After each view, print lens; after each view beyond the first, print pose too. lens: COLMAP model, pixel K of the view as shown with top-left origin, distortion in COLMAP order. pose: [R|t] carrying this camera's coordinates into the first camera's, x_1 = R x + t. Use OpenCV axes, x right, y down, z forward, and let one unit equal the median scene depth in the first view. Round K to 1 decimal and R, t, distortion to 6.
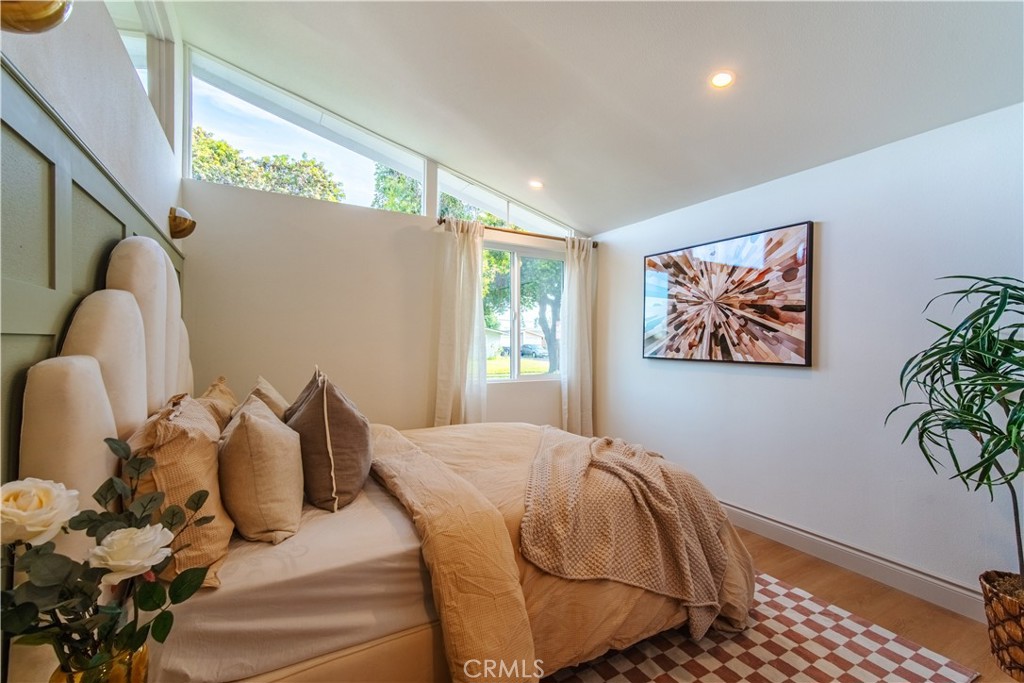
lens RADIAL K [[438.8, 0, 510.6], [0, 438.8, 343.5], [0, 0, 1]] dist [0.008370, 0.000684]
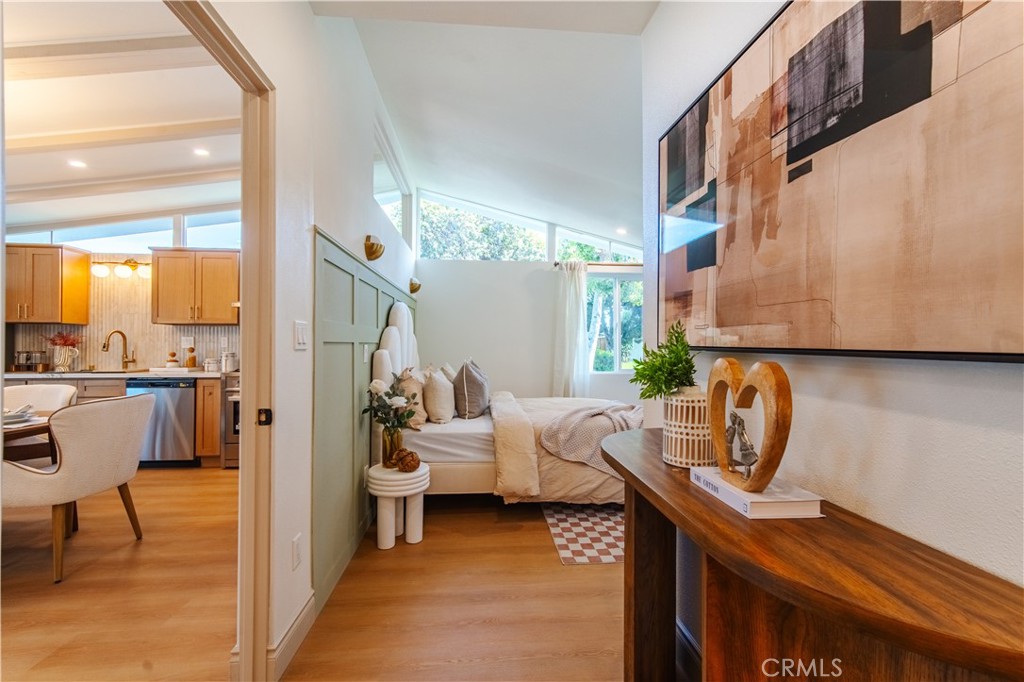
lens RADIAL K [[438.8, 0, 510.6], [0, 438.8, 343.0], [0, 0, 1]] dist [0.008370, 0.000684]
pose [[0.902153, -0.009067, -0.431321, 0.796397], [0.005152, 0.999934, -0.010244, 0.011350], [0.431386, 0.007020, 0.902140, -0.961527]]
